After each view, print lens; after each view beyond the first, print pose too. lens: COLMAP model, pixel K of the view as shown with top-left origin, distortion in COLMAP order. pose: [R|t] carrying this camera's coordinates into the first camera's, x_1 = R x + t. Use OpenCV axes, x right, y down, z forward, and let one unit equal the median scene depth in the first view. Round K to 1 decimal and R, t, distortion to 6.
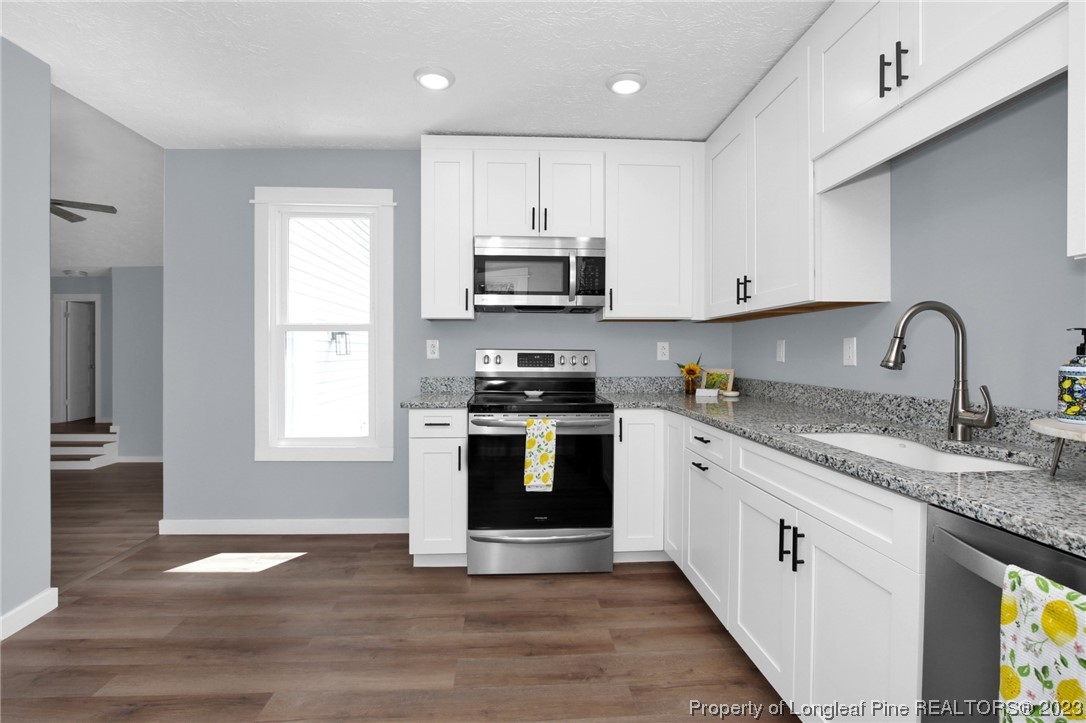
lens RADIAL K [[503.1, 0, 545.2], [0, 503.1, 355.5], [0, 0, 1]] dist [-0.034748, 0.005671]
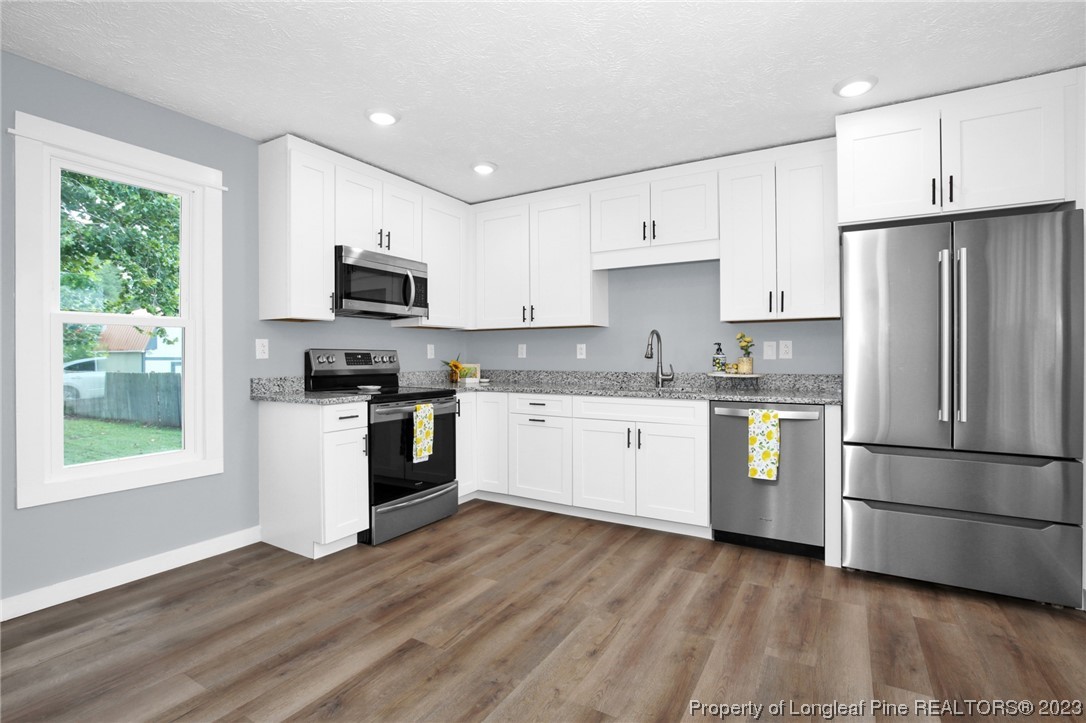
lens RADIAL K [[503.1, 0, 512.2], [0, 503.1, 357.8], [0, 0, 1]] dist [-0.034748, 0.005671]
pose [[0.602138, -0.007900, 0.798353, -0.883702], [0.008329, 0.999959, 0.003613, 0.006531], [-0.798348, 0.004474, 0.602179, 0.054444]]
